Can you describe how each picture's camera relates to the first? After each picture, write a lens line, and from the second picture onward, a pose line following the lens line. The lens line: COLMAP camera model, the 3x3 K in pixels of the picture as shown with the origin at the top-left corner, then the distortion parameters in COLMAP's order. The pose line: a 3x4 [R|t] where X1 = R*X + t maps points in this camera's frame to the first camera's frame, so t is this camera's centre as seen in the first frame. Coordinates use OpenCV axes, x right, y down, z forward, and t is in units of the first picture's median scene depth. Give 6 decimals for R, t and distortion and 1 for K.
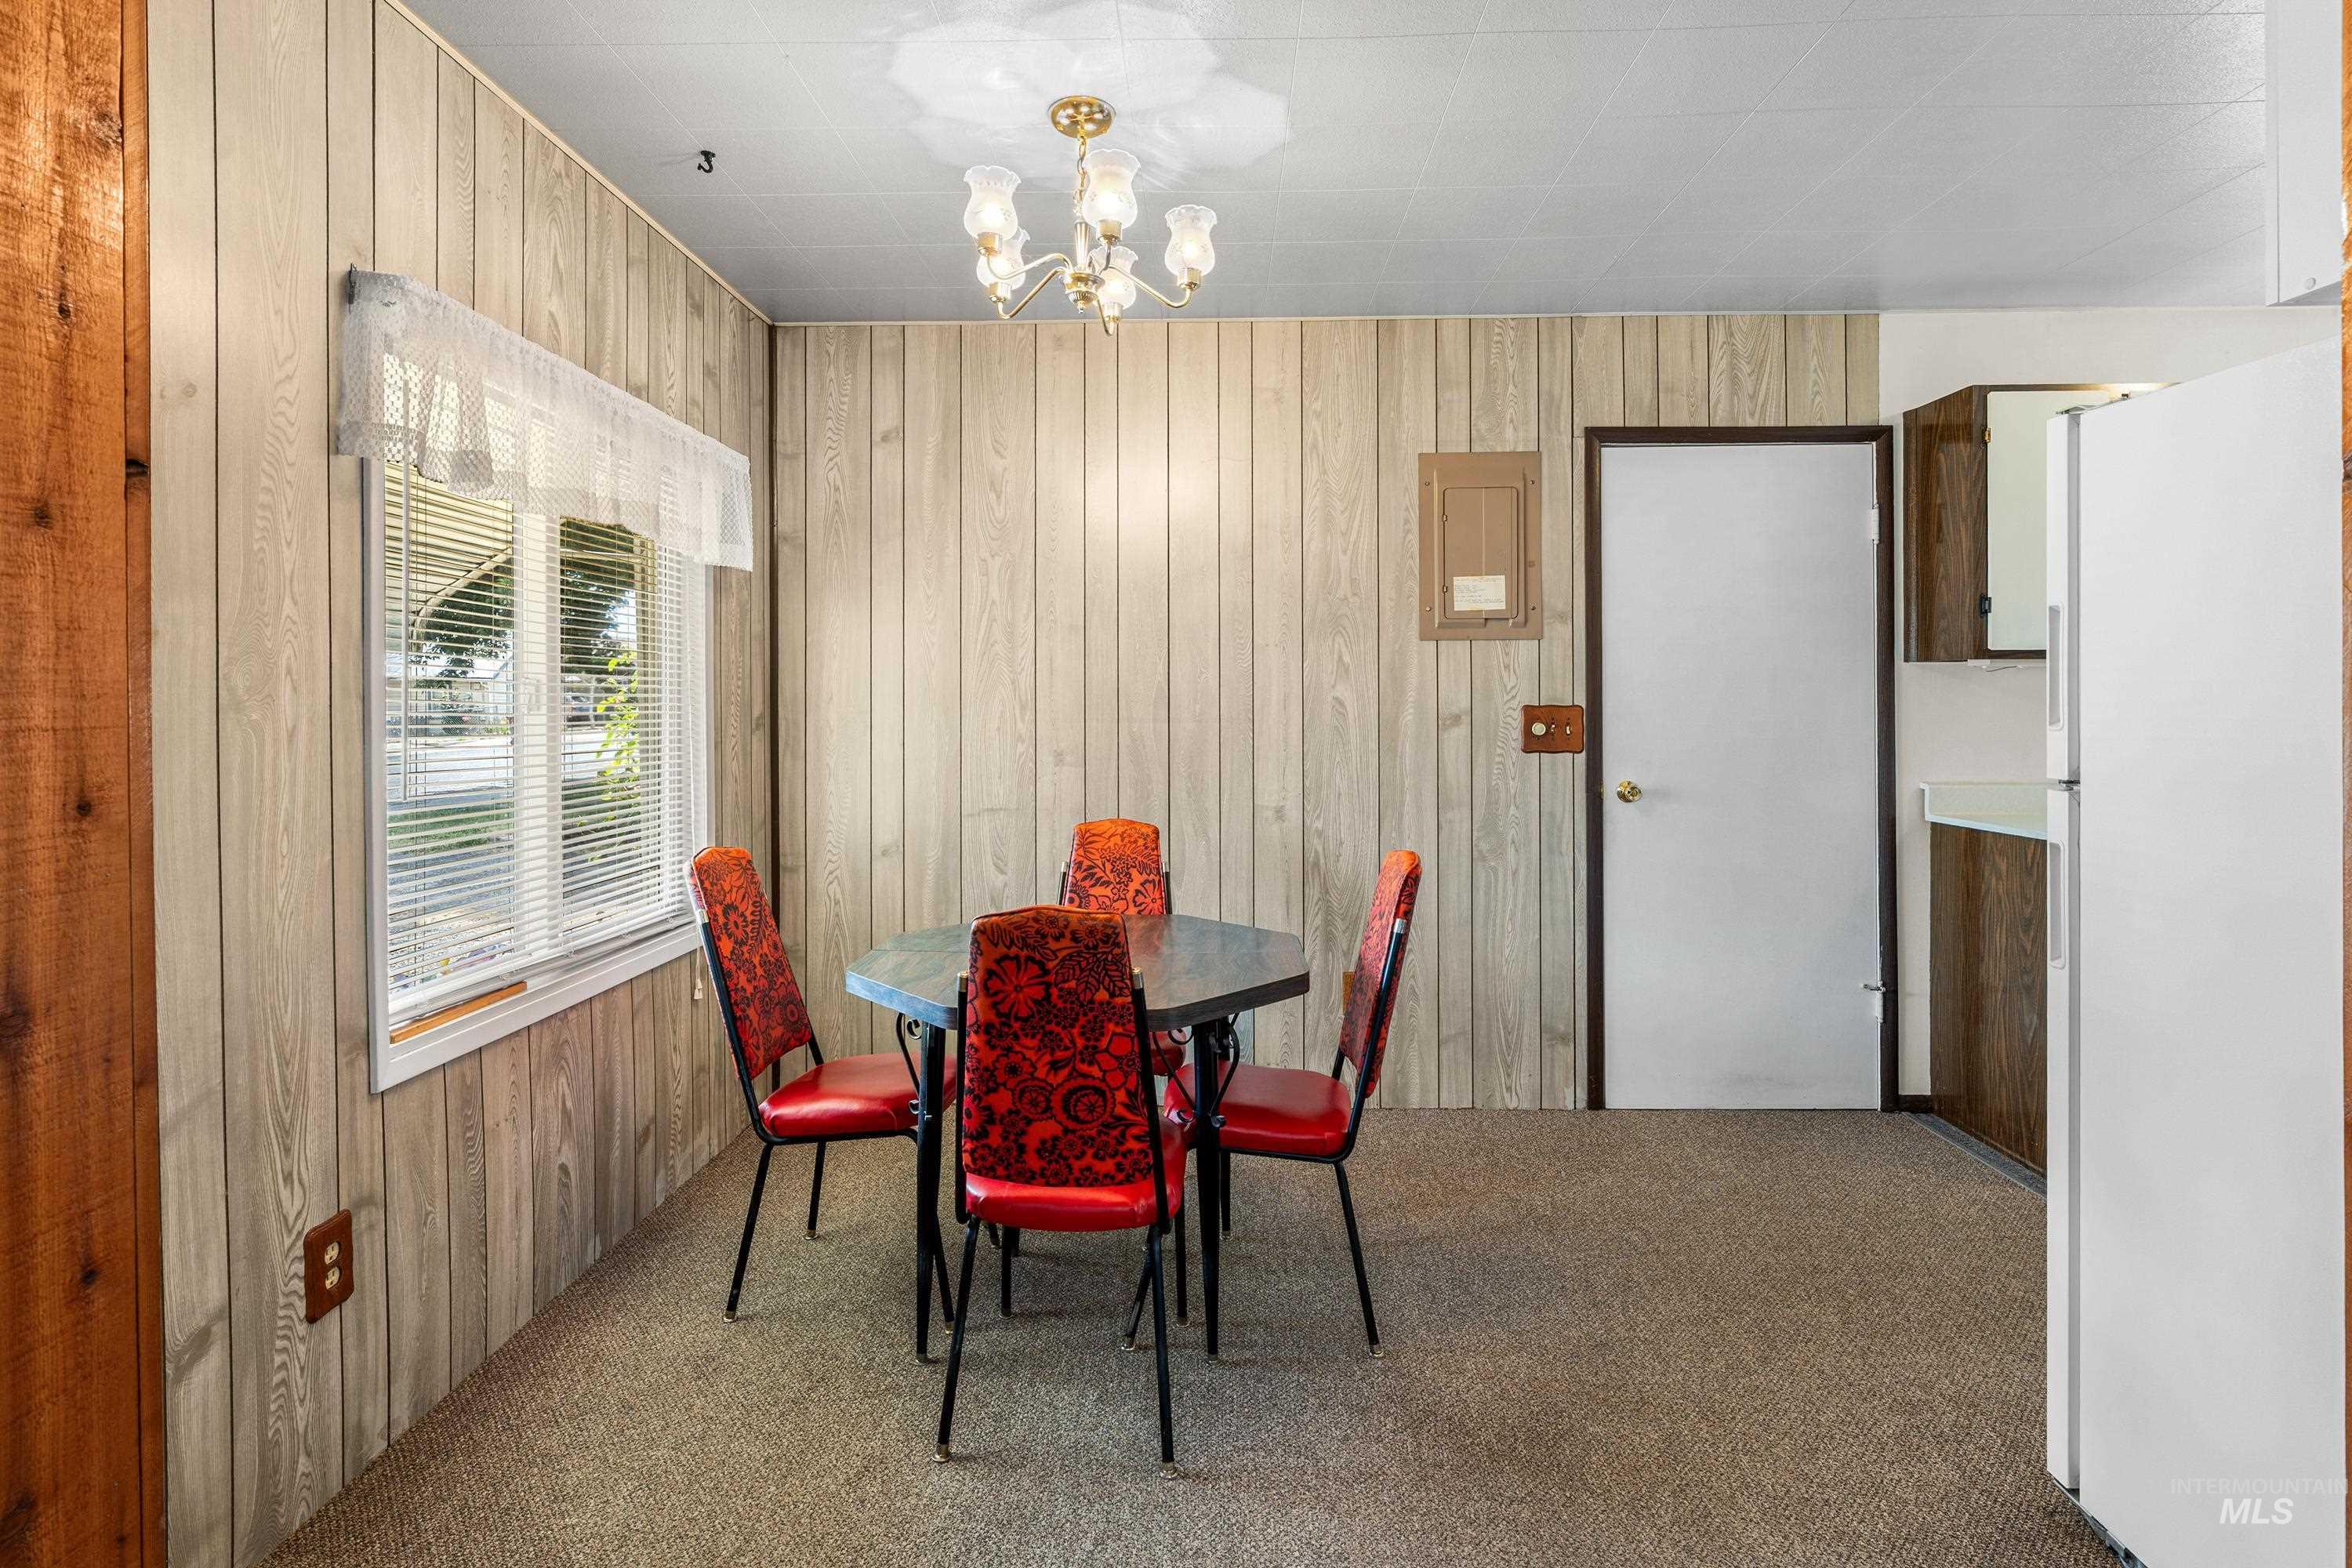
lens RADIAL K [[1161.4, 0, 1188.3], [0, 1161.4, 706.3], [0, 0, 1]] dist [-0.004478, 0.000154]
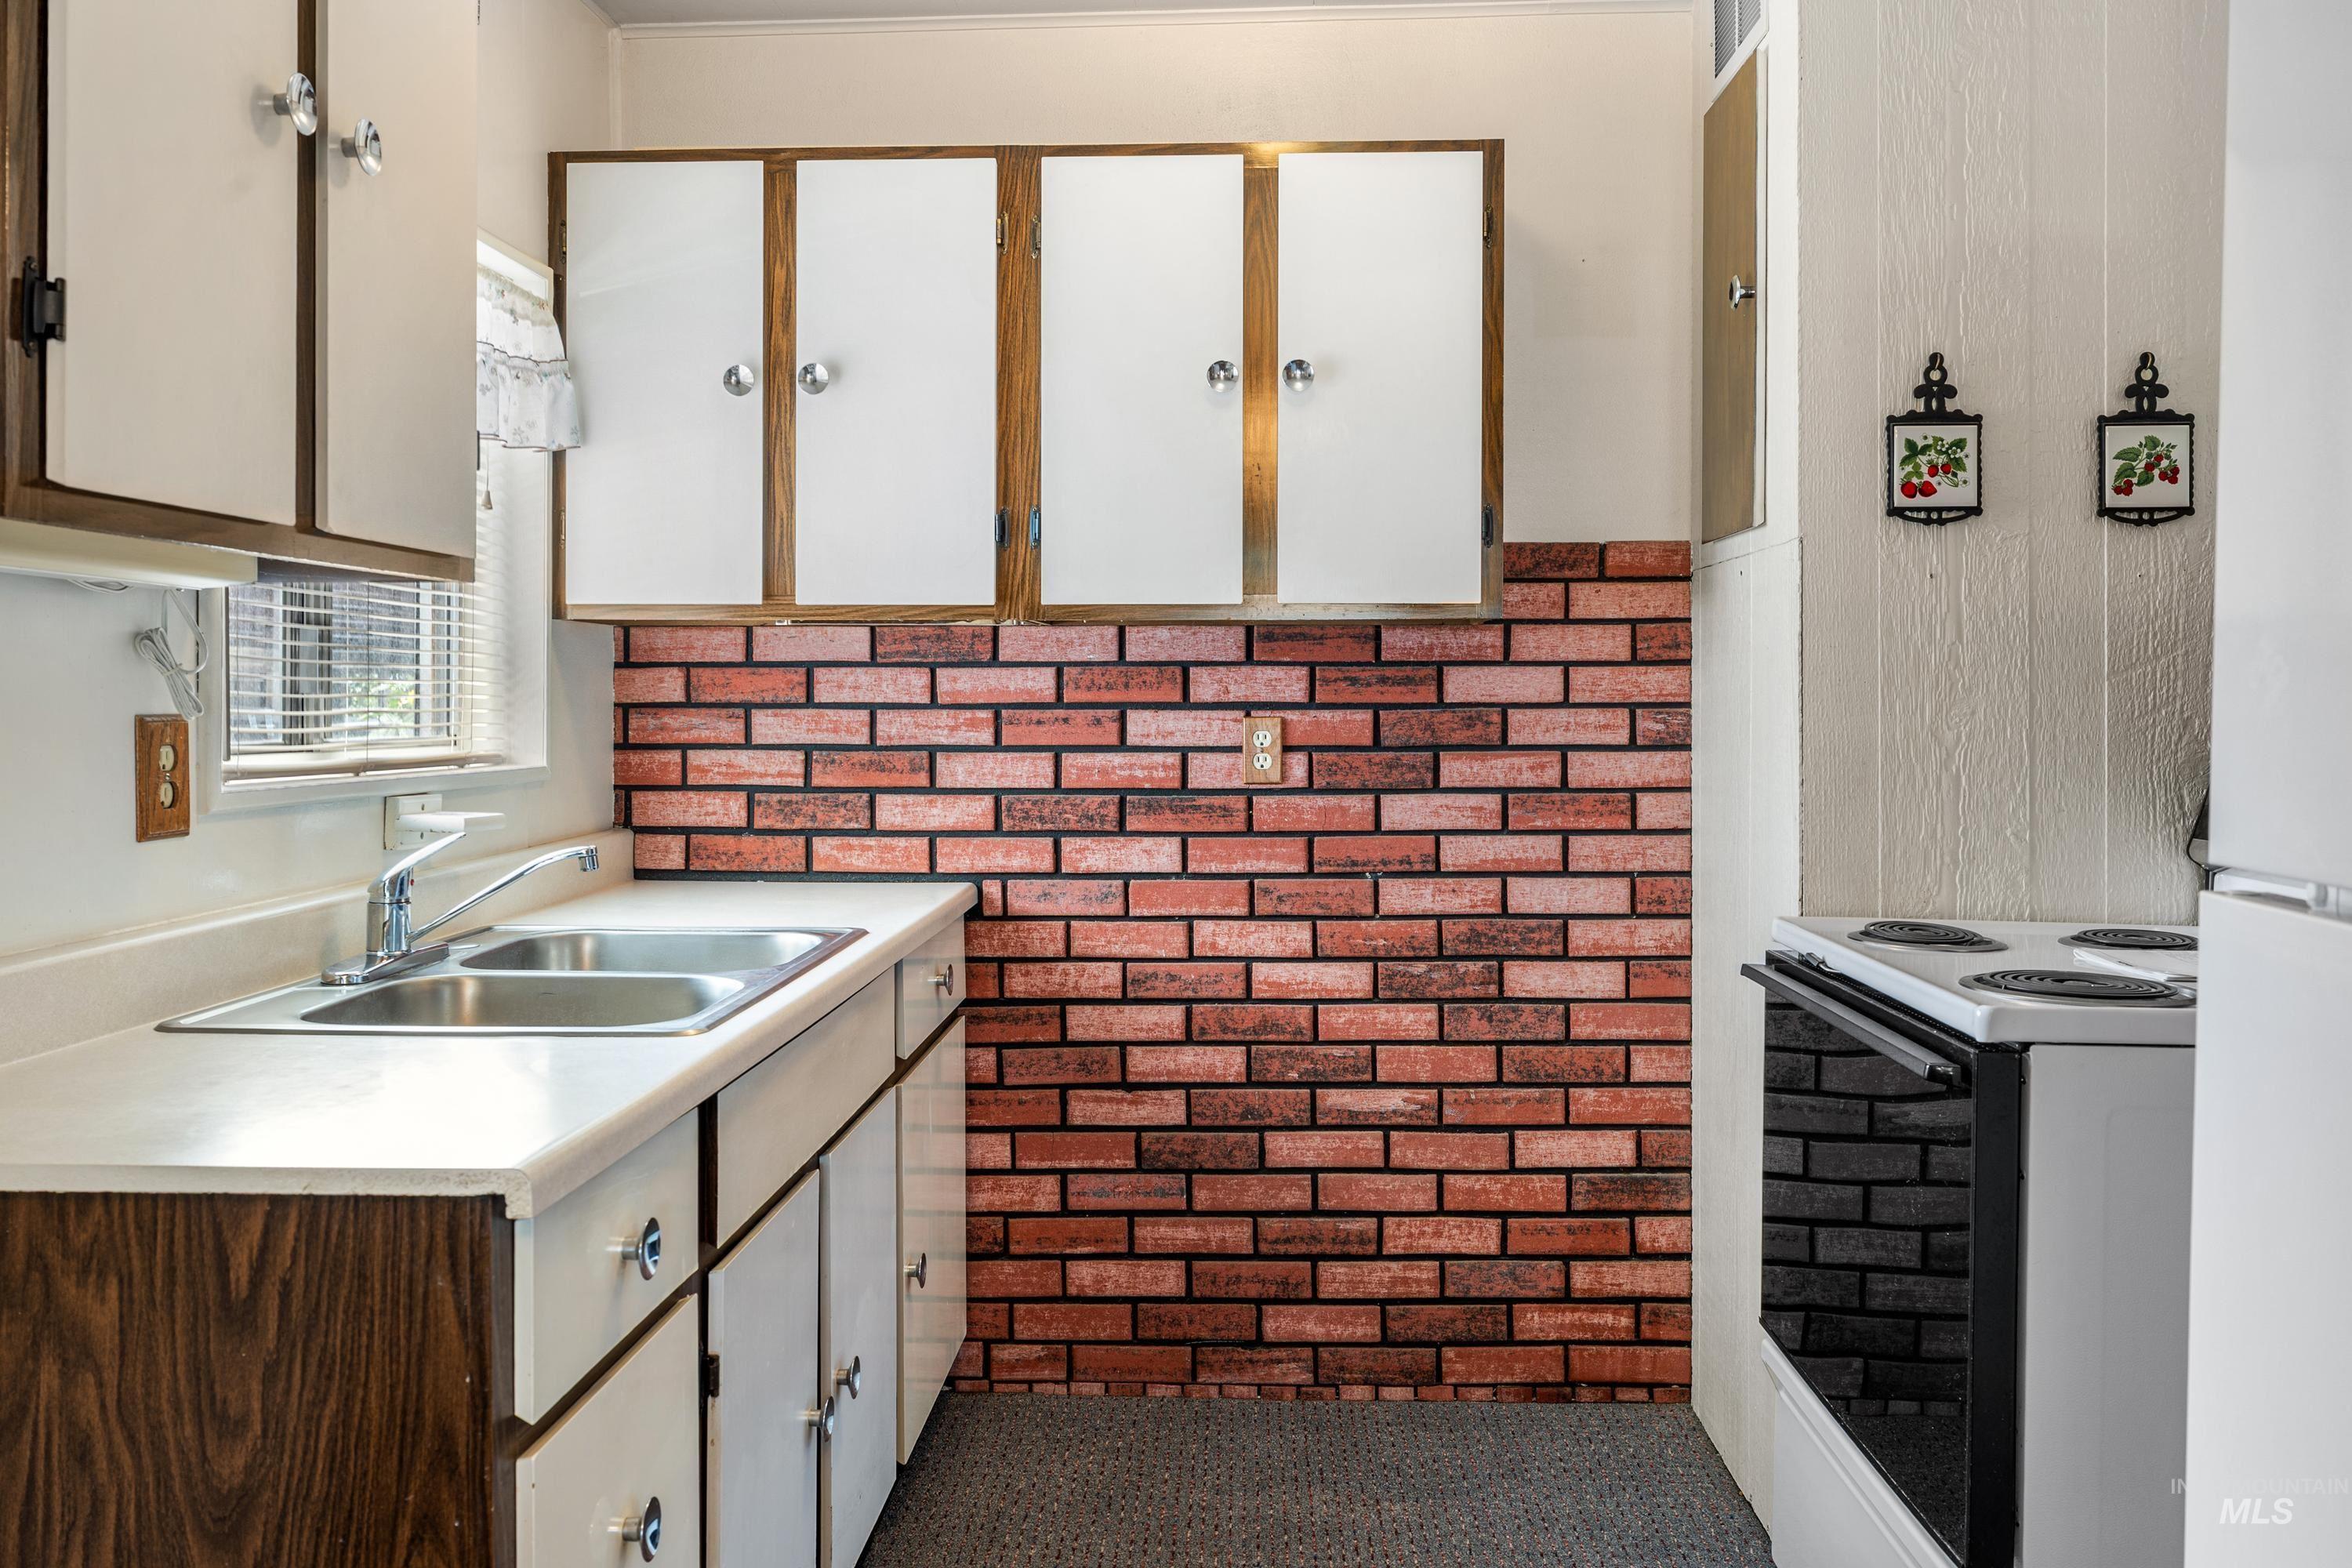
lens RADIAL K [[1885.8, 0, 1155.3], [0, 1885.8, 724.0], [0, 0, 1]] dist [-0.009658, 0.000409]
pose [[0.023988, -0.010596, 0.999656, 0.258258], [-0.005373, 0.999928, 0.010728, -0.001355], [-0.999698, -0.005628, 0.023929, 0.679838]]
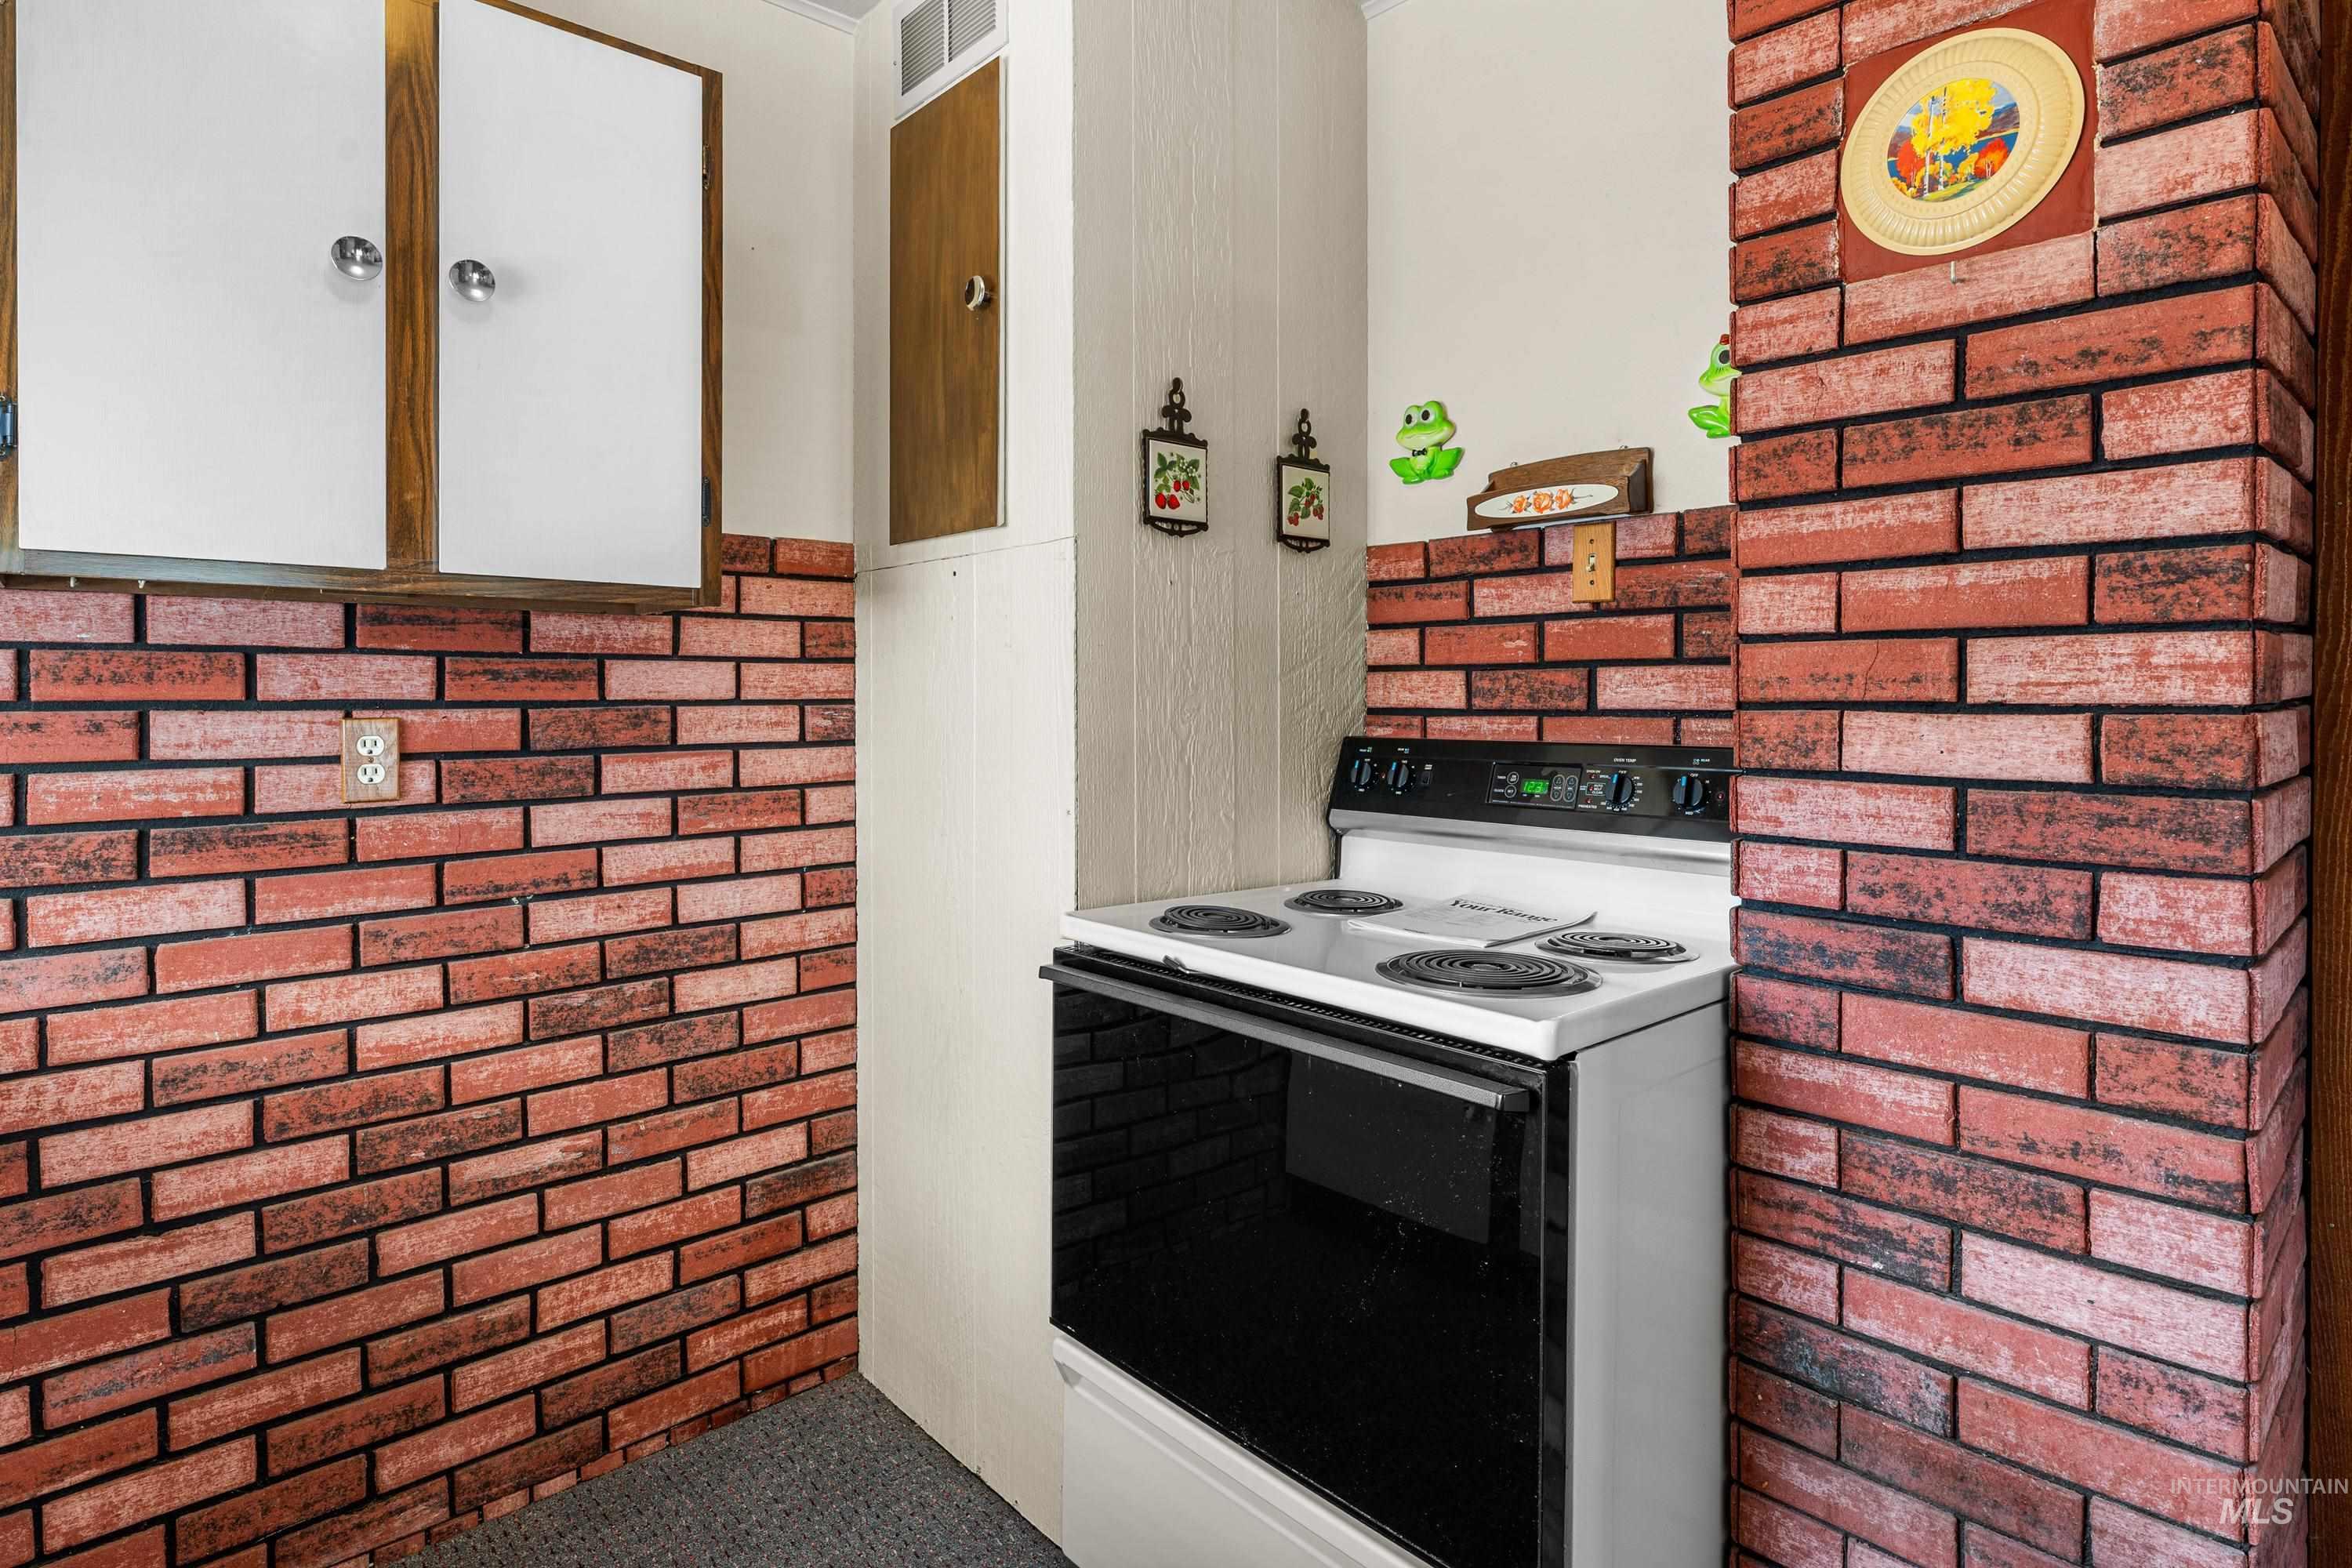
lens RADIAL K [[1229.7, 0, 1182.9], [0, 1229.7, 702.7], [0, 0, 1]] dist [-0.011190, 0.003028]
pose [[-0.694891, -0.000931, 0.719115, 0.626212], [-0.001281, 0.999999, 0.000057, -0.001775], [-0.719114, -0.000881, -0.694892, 0.756282]]
